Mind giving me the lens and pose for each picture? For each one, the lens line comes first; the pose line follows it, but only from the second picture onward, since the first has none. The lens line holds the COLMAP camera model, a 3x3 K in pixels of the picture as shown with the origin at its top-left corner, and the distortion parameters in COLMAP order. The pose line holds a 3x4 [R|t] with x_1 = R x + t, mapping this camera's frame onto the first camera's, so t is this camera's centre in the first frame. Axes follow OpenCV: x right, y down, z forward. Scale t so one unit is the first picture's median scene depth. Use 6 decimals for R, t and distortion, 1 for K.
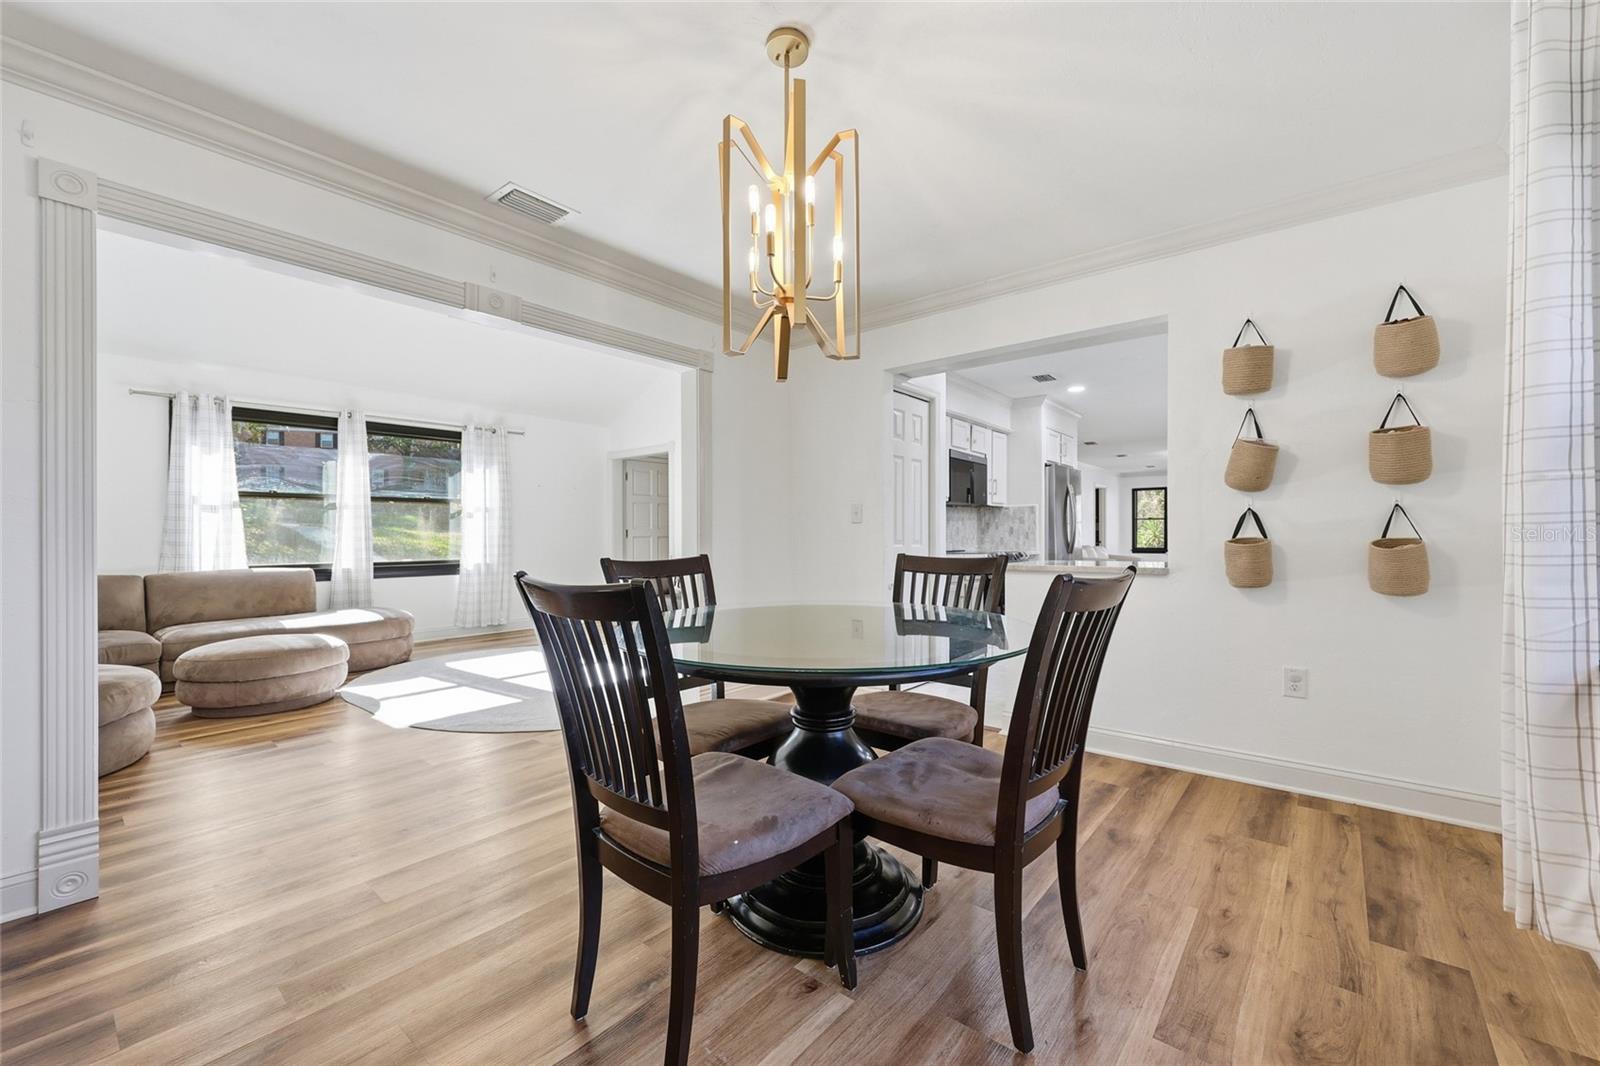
lens RADIAL K [[654.9, 0, 801.7], [0, 654.9, 538.5], [0, 0, 1]] dist [-0.000237, -0.000037]
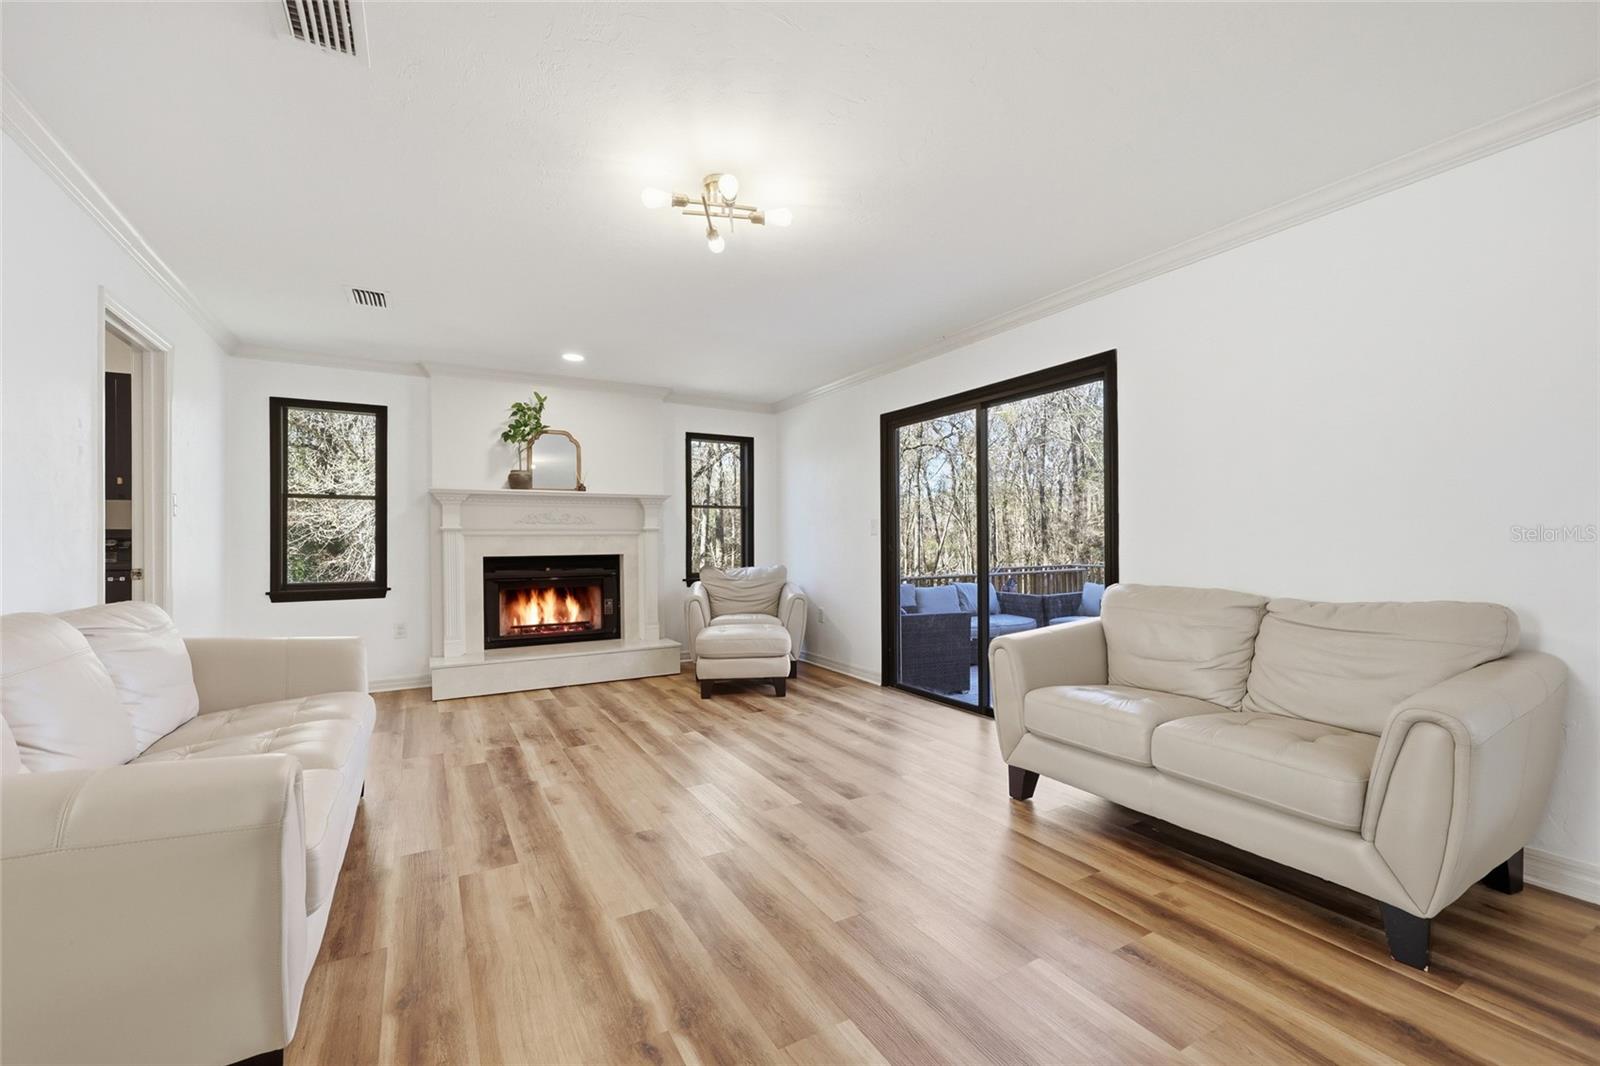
lens RADIAL K [[654.9, 0, 808.5], [0, 654.9, 542.2], [0, 0, 1]] dist [-0.000237, -0.000037]
pose [[0.345233, -0.006488, 0.938495, 0.306371], [0.004704, 0.999976, 0.005182, -0.007483], [-0.938505, 0.002626, 0.345255, 0.665524]]
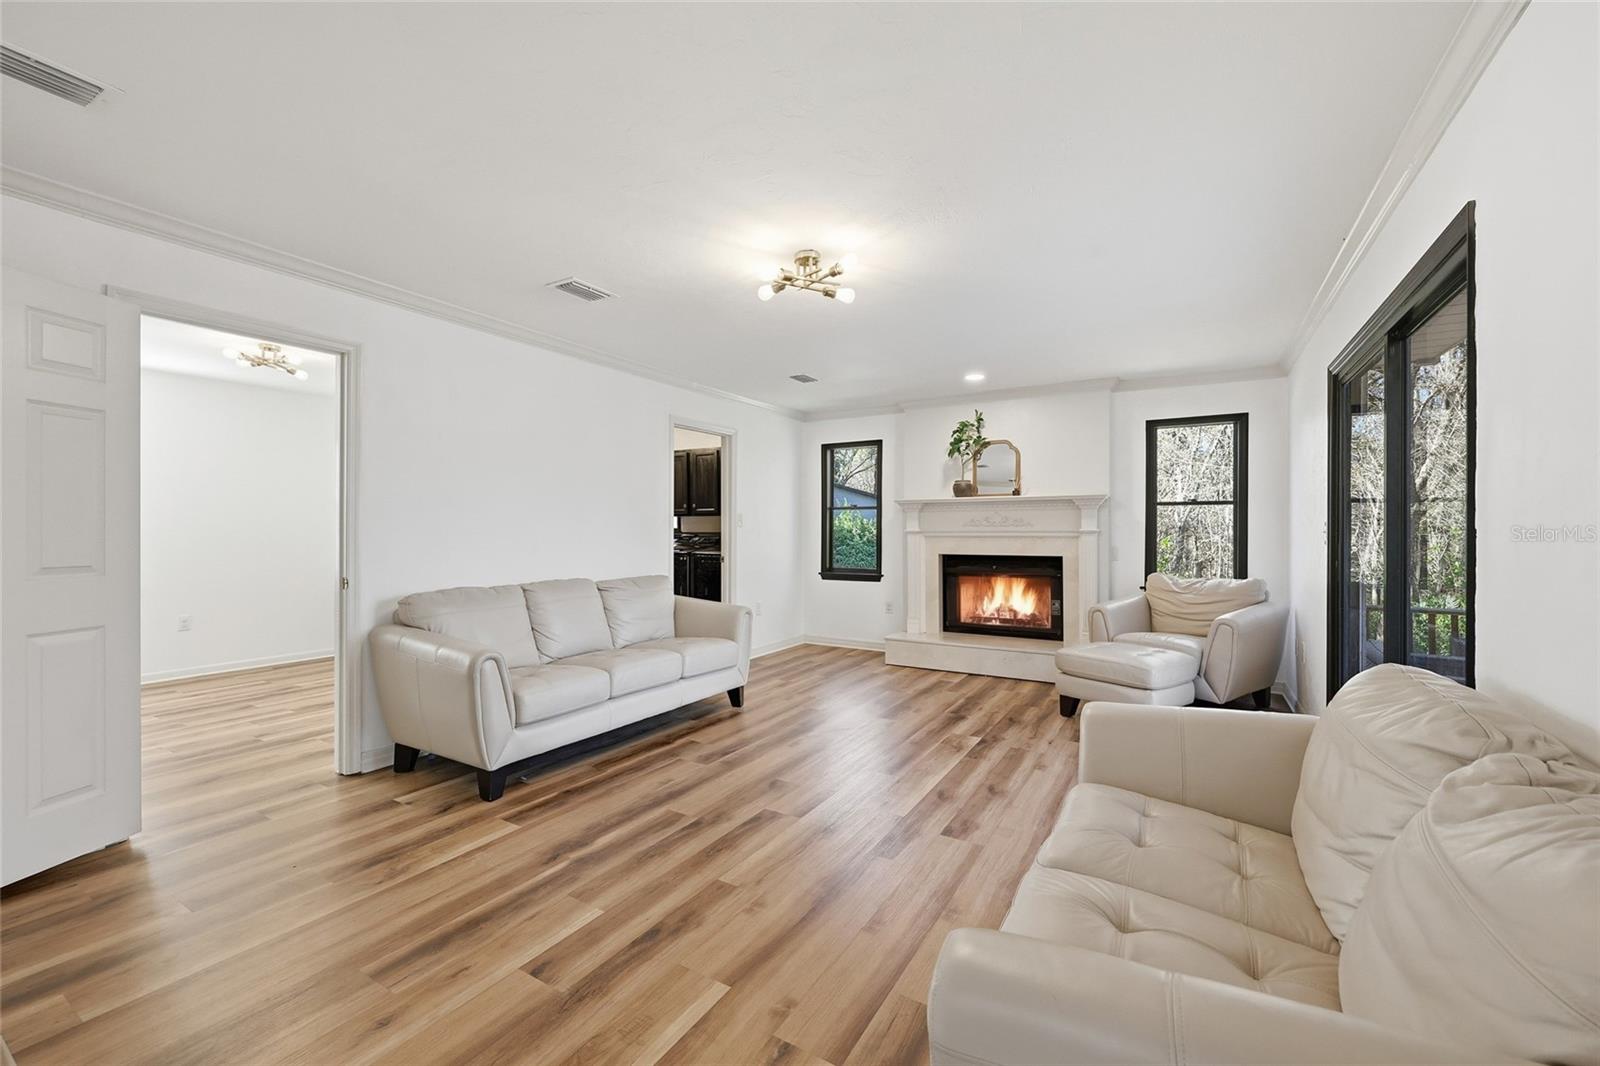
lens RADIAL K [[654.9, 0, 807.1], [0, 654.9, 526.6], [0, 0, 1]] dist [-0.000237, -0.000037]
pose [[0.987807, -0.002072, 0.155667, 0.430856], [0.002205, 0.999997, -0.000681, -0.016767], [-0.155665, 0.001016, 0.987809, 0.541448]]
